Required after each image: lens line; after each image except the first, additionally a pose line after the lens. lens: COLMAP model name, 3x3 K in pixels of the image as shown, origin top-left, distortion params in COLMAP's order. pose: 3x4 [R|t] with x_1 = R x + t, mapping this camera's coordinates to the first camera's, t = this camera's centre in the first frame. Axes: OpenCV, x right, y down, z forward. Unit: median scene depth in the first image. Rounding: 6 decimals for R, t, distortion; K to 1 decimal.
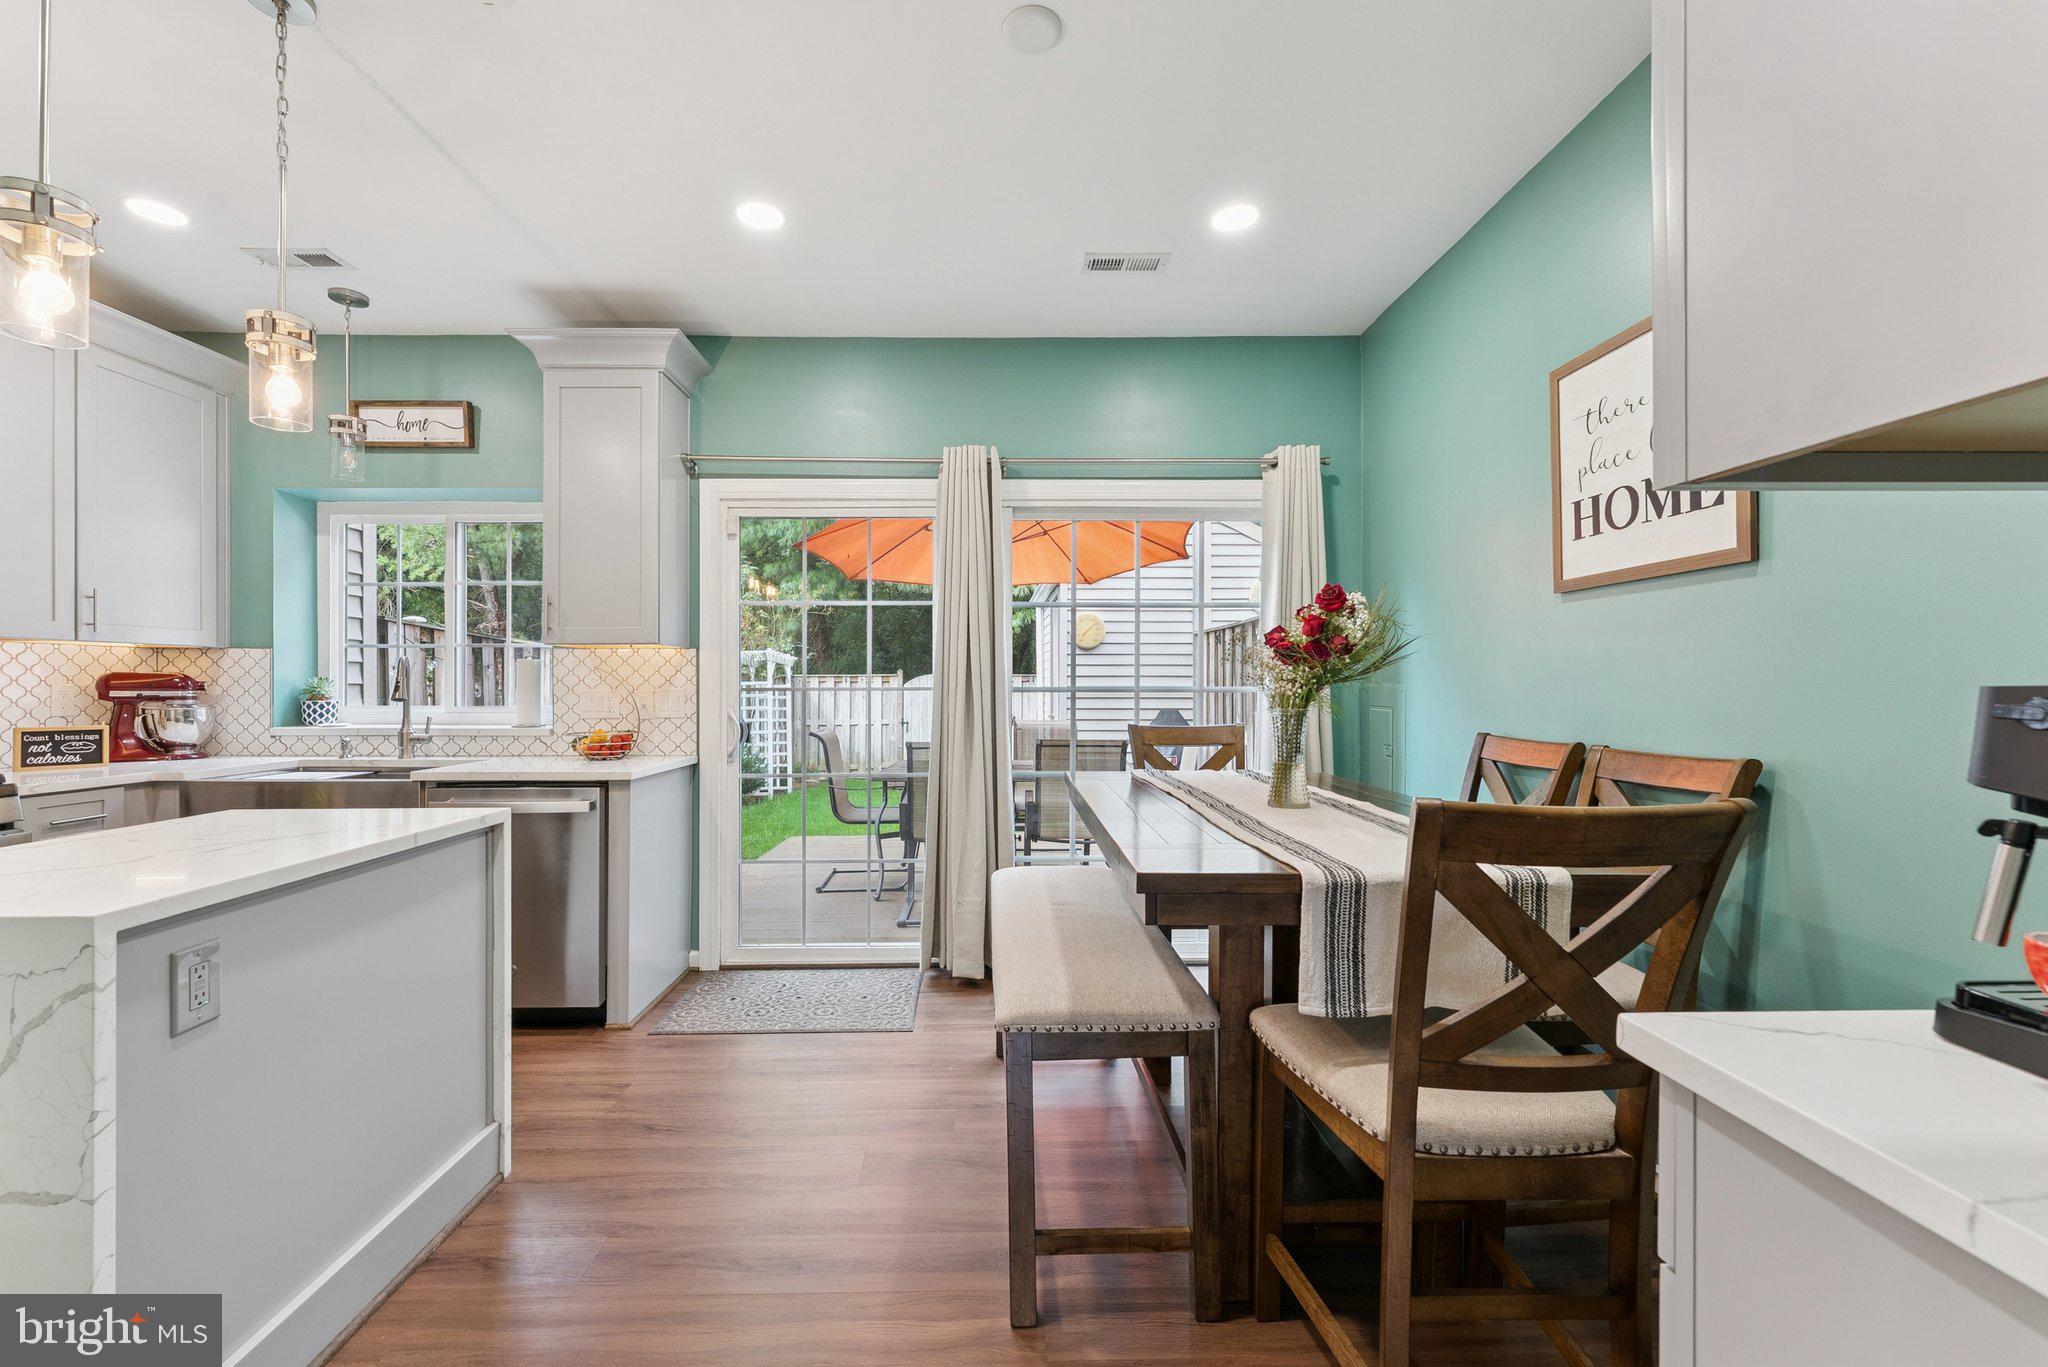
lens RADIAL K [[836.8, 0, 988.9], [0, 836.8, 683.5], [0, 0, 1]] dist [-0.001317, -0.000223]
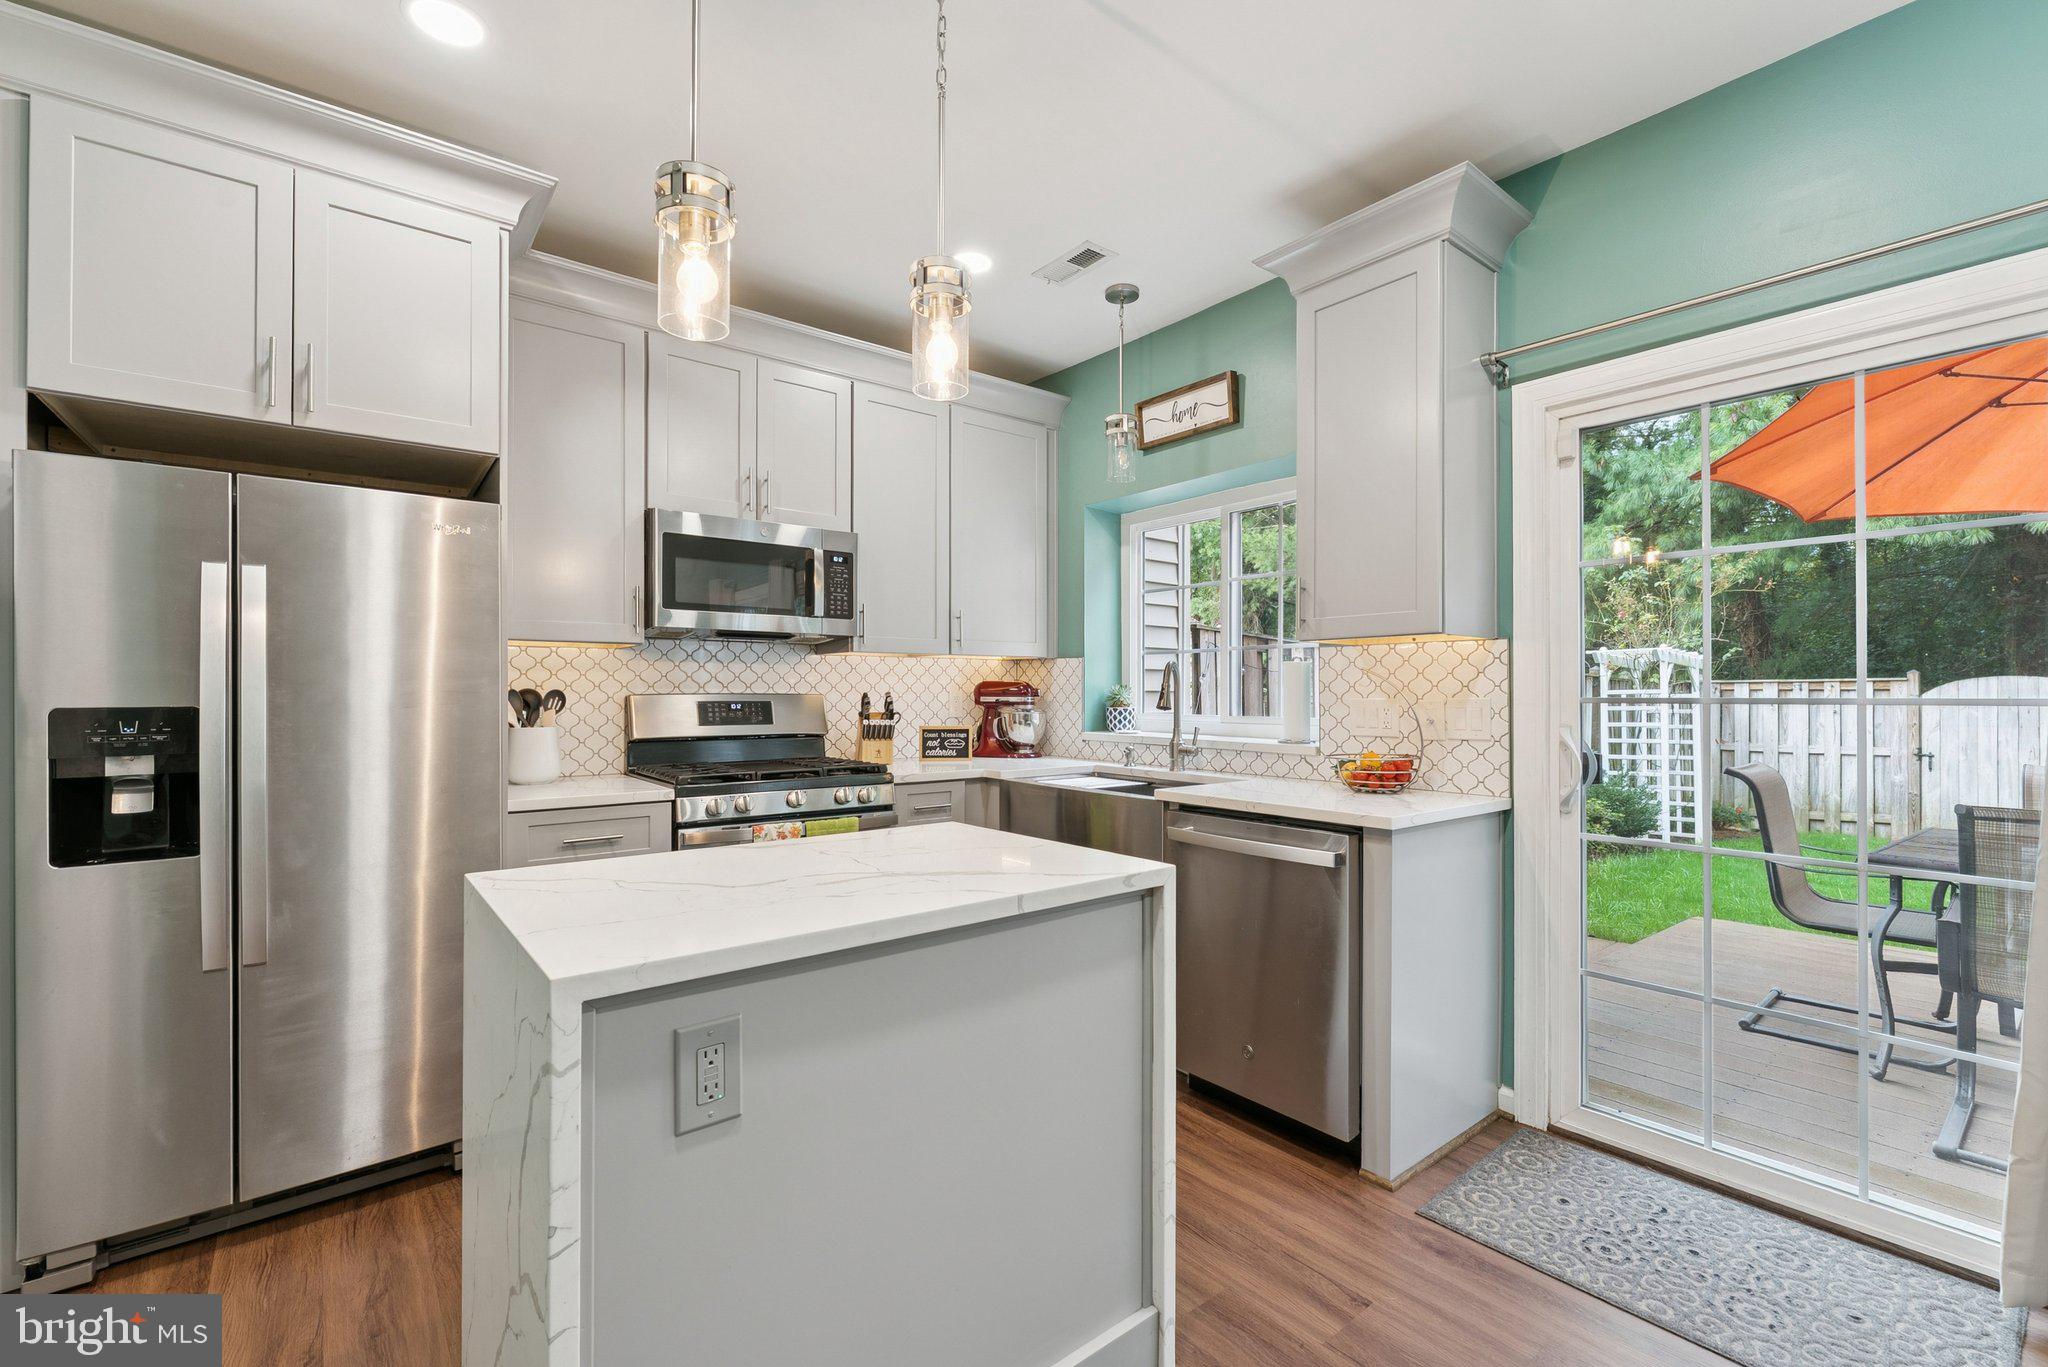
lens RADIAL K [[863.7, 0, 1024.0], [0, 863.7, 683.5], [0, 0, 1]] dist [-0.001781, -0.000066]
pose [[0.620435, -0.006510, -0.784231, -0.046975], [-0.001527, 0.999954, -0.009509, 0.001481], [0.784257, 0.007097, 0.620396, 0.265154]]
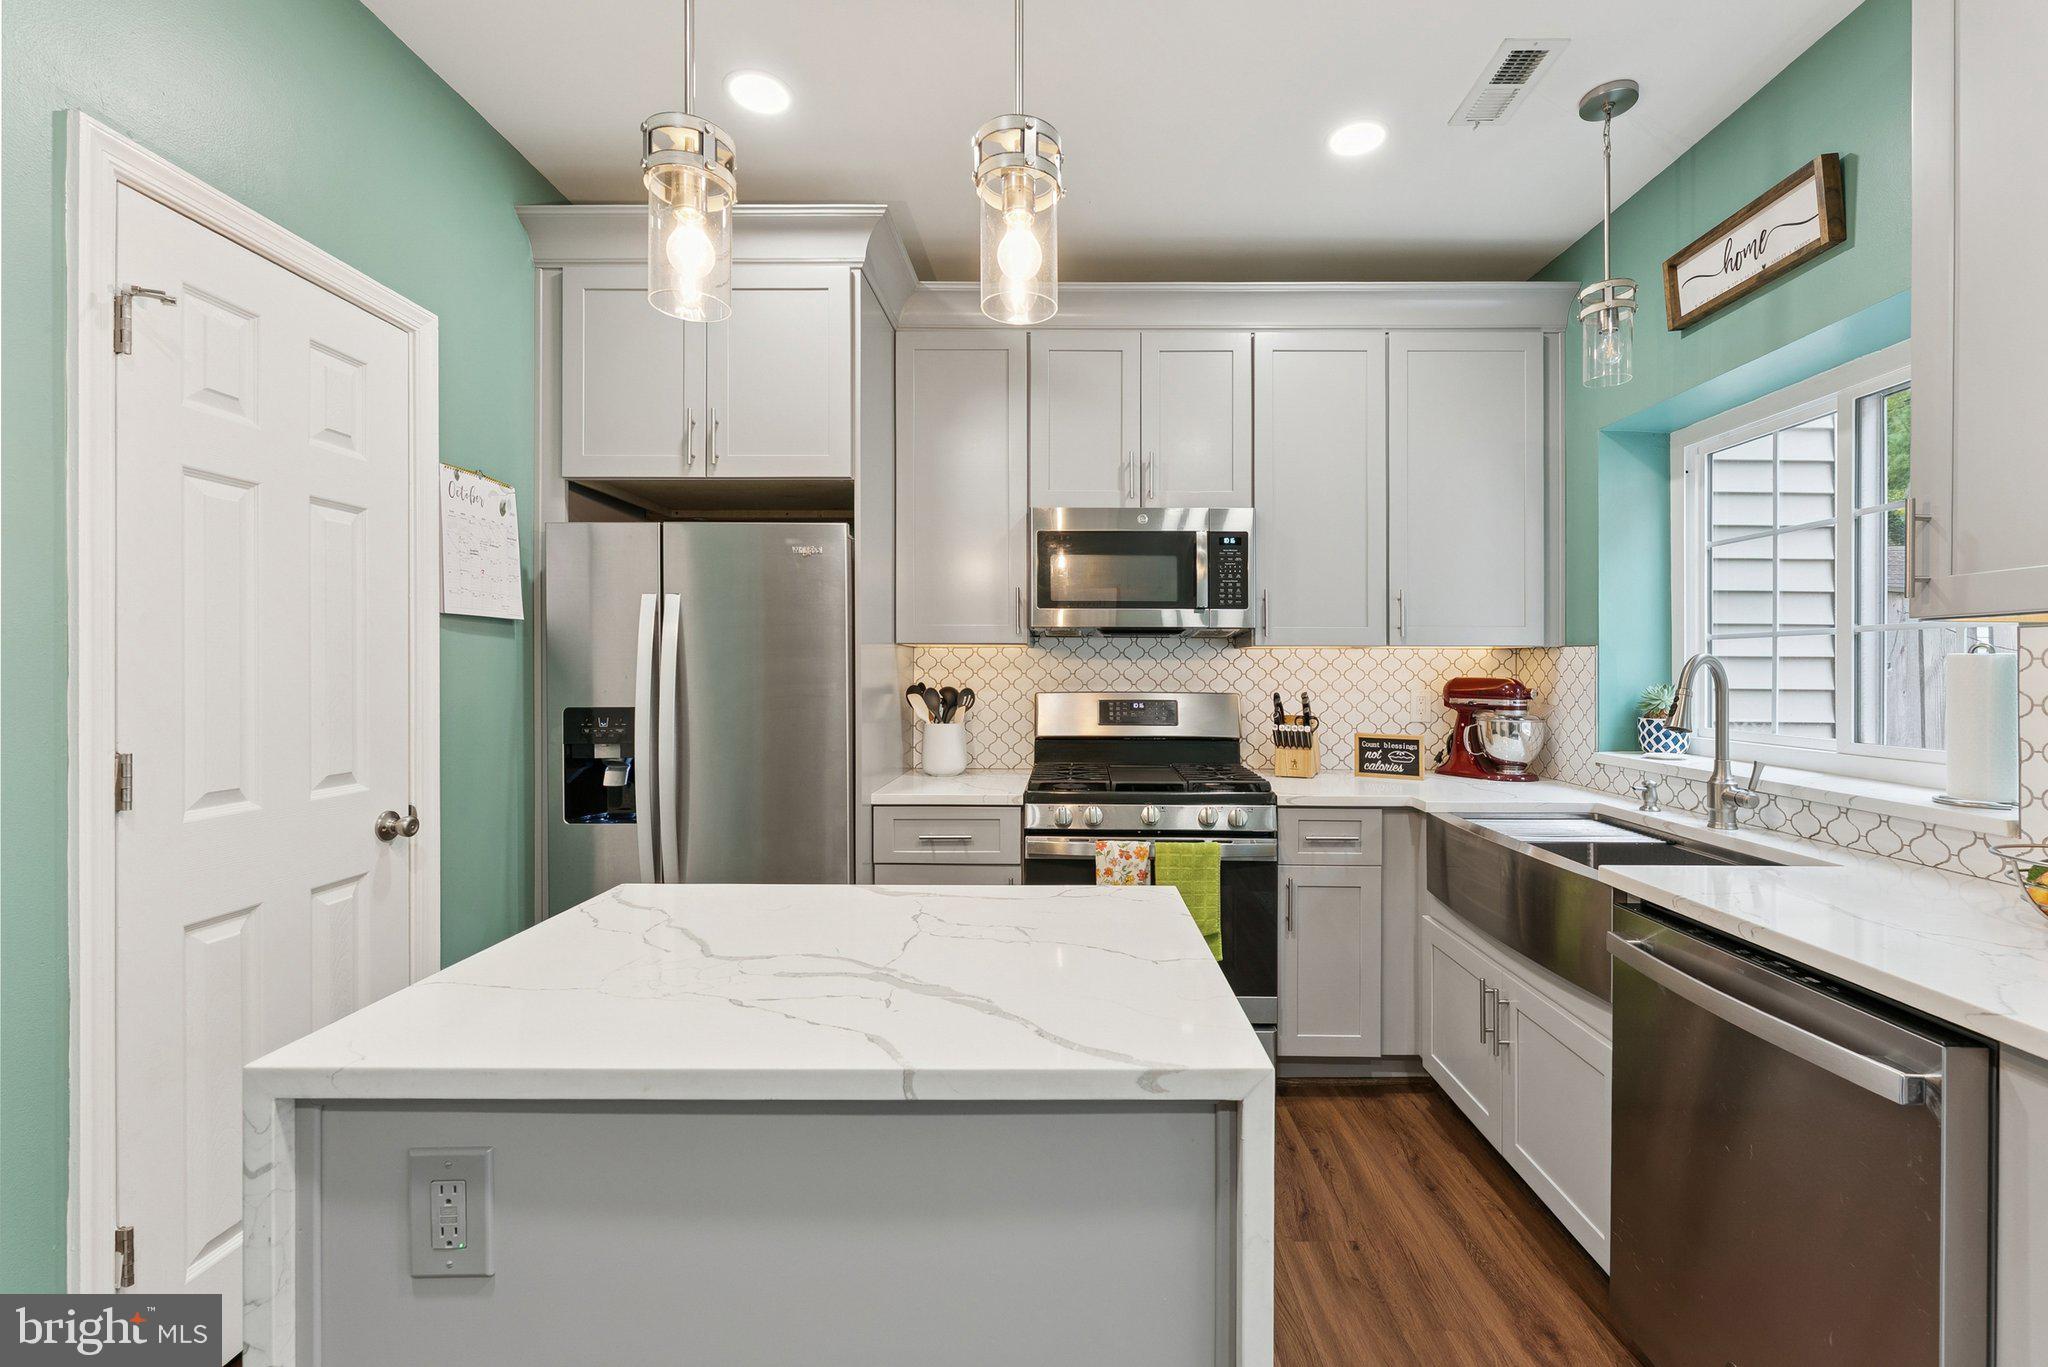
lens RADIAL K [[847.2, 0, 1076.3], [0, 847.2, 667.0], [0, 0, 1]] dist [-0.001313, -0.000376]
pose [[0.007075, -0.001588, -0.999974, -0.107244], [-0.002851, 0.999995, -0.001609, -0.020630], [0.999971, 0.002863, 0.007070, 0.536152]]
